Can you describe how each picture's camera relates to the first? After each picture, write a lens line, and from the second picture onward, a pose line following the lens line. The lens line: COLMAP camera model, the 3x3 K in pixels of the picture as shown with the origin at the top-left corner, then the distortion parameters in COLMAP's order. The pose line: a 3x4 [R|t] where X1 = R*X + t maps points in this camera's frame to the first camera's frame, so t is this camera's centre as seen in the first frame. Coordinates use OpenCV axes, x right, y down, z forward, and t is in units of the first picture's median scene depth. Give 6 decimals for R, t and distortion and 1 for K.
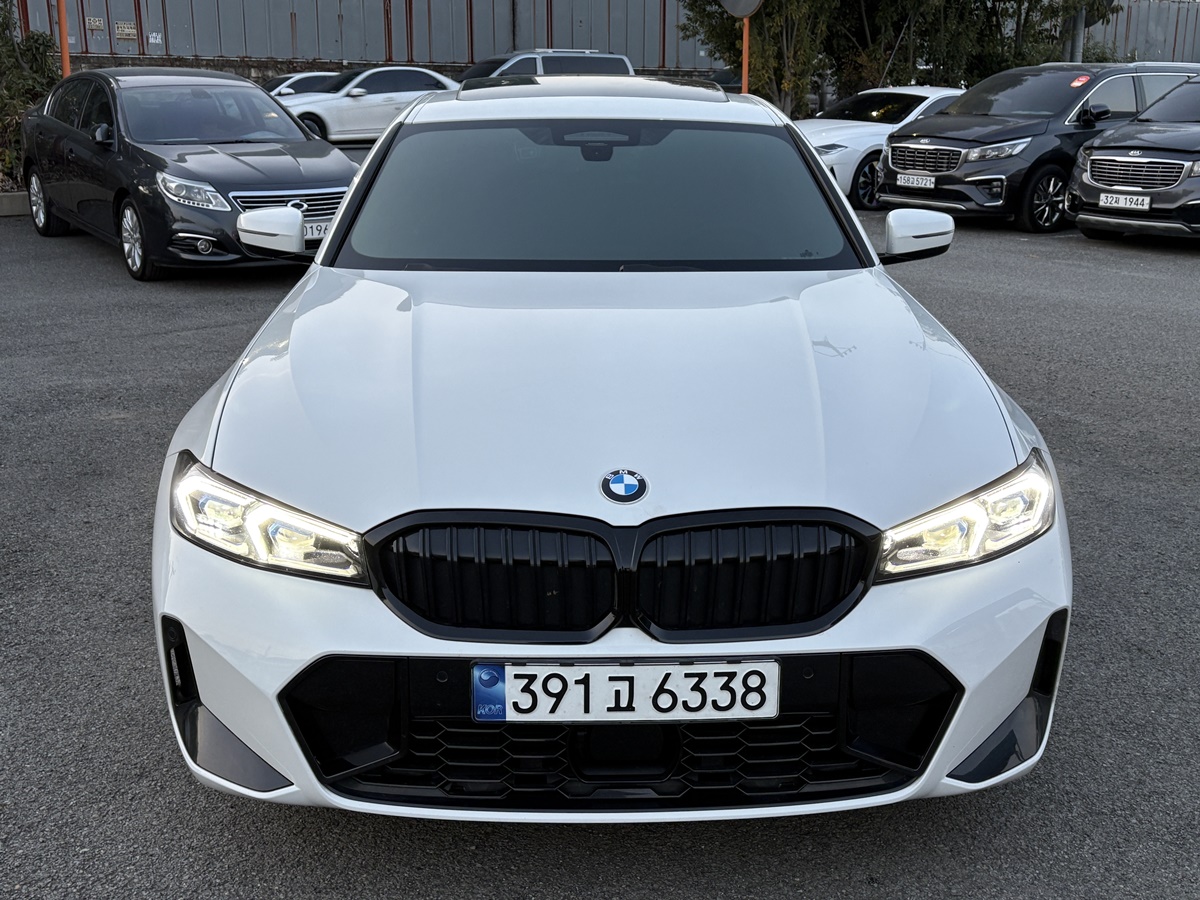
lens RADIAL K [[1344.4, 0, 613.6], [0, 1344.4, 446.3], [0, 0, 1]] dist [0.145262, -0.391603]
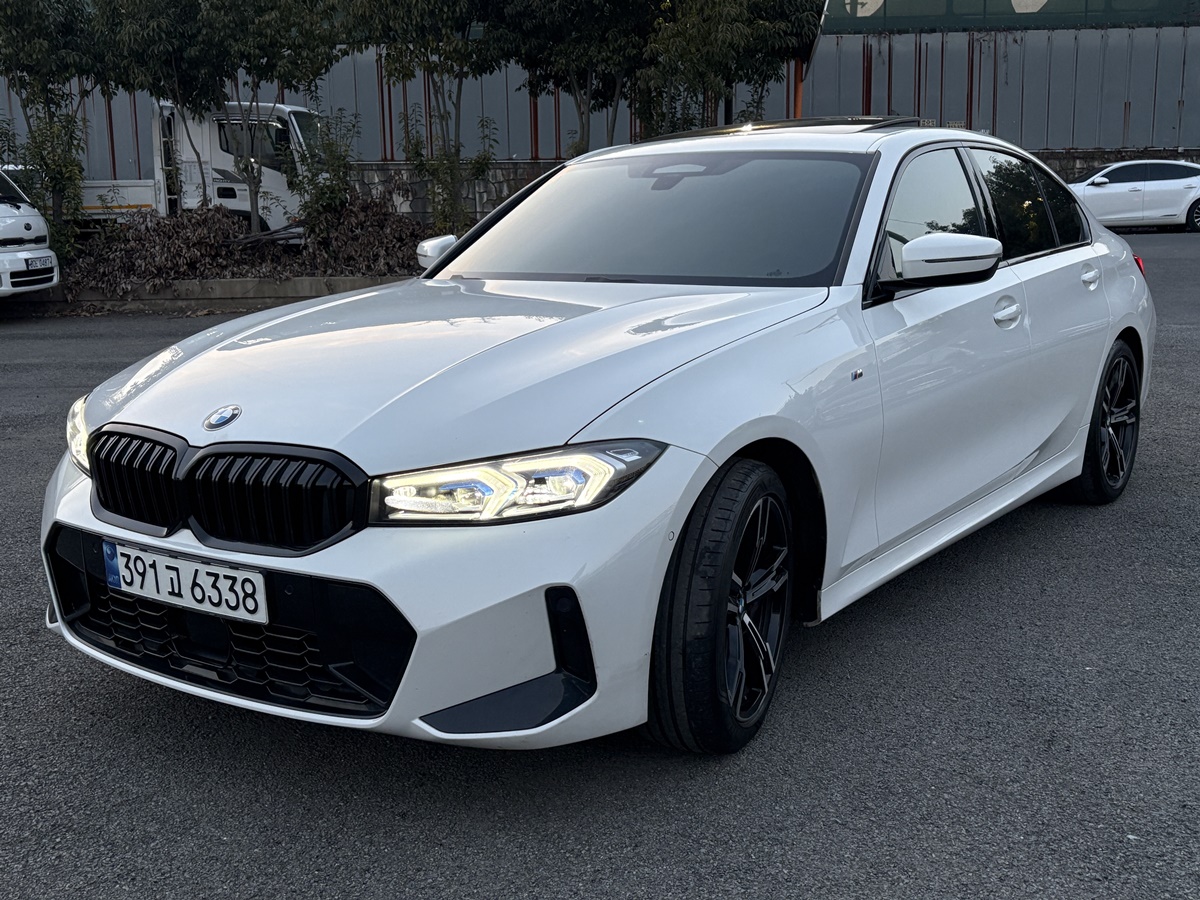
lens RADIAL K [[1344.4, 0, 613.6], [0, 1344.4, 446.3], [0, 0, 1]] dist [0.145262, -0.391603]
pose [[0.795381, 0.089252, -0.599502, 1.046117], [-0.131735, 0.990910, -0.027255, 0.042848], [0.591620, 0.100654, 0.799909, 0.235710]]
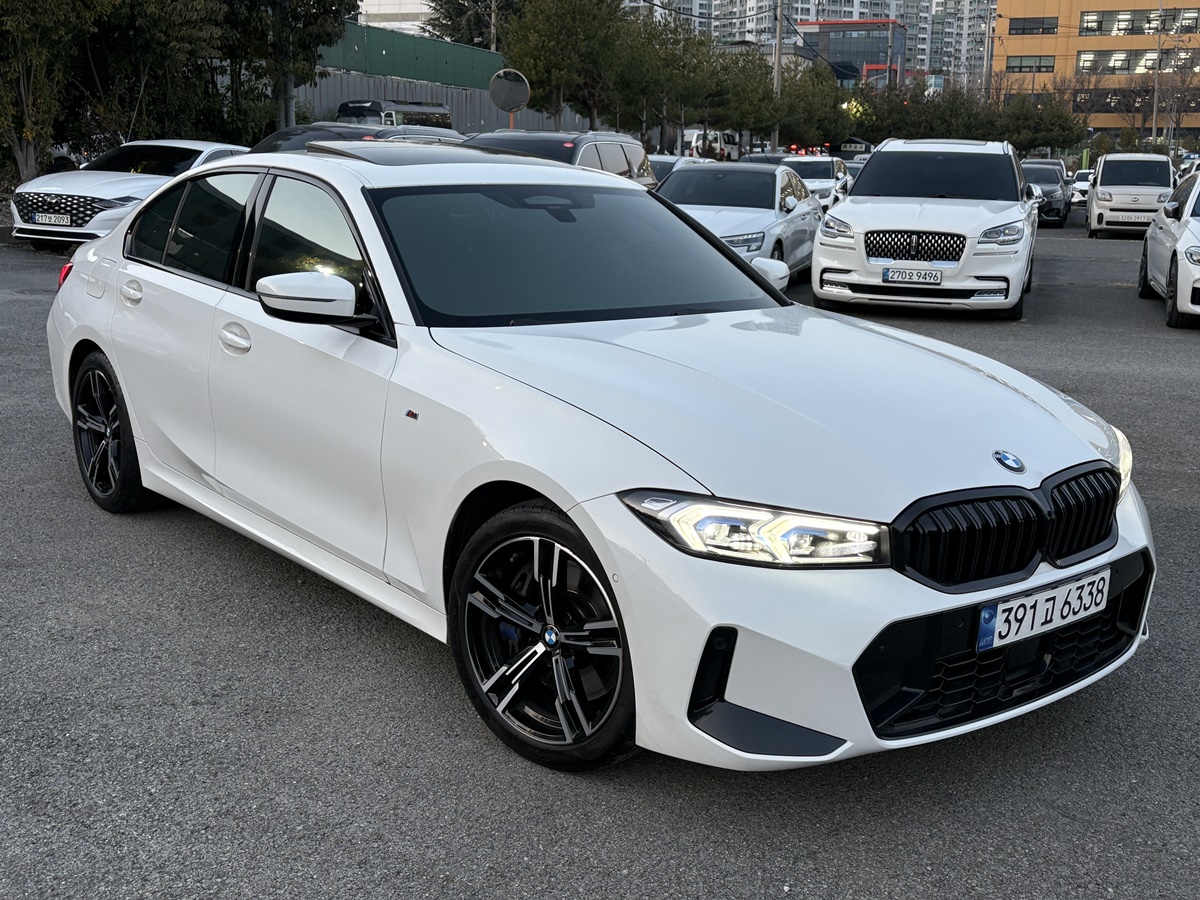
lens RADIAL K [[1344.4, 0, 613.6], [0, 1344.4, 446.3], [0, 0, 1]] dist [0.145262, -0.391603]
pose [[0.790811, -0.110819, 0.601945, -1.144008], [0.131906, 0.991220, 0.009193, -0.051470], [-0.597678, 0.072130, 0.798485, 0.153343]]
